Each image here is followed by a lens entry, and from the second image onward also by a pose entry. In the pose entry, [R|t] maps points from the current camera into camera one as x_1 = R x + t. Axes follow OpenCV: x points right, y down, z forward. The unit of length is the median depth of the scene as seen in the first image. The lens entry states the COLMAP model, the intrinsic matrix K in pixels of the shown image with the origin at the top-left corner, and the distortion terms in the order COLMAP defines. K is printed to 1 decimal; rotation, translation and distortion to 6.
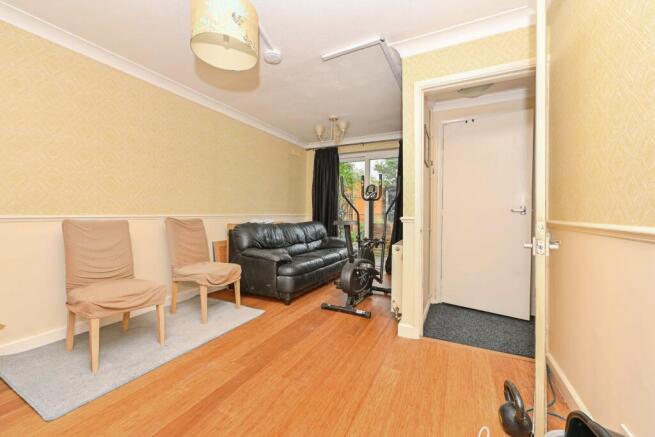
lens RADIAL K [[258.9, 0, 331.7], [0, 258.9, 218.3], [0, 0, 1]] dist [0.002741, -0.000782]
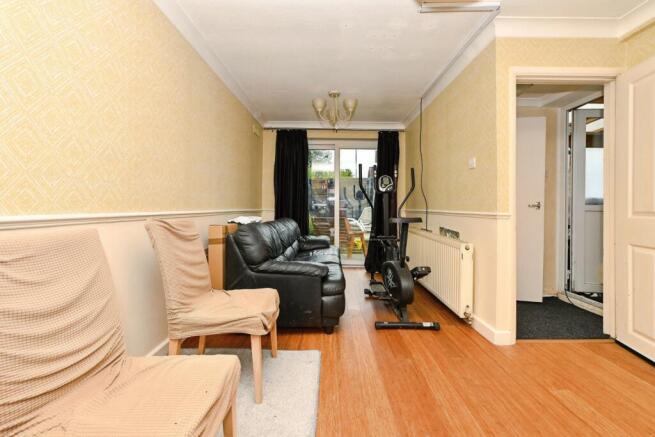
lens RADIAL K [[258.9, 0, 326.8], [0, 258.9, 212.2], [0, 0, 1]] dist [0.002741, -0.000782]
pose [[0.893162, -0.008904, 0.449646, -0.516544], [0.009343, 0.999956, 0.001242, -0.010263], [-0.449638, 0.003091, 0.893206, 0.356058]]
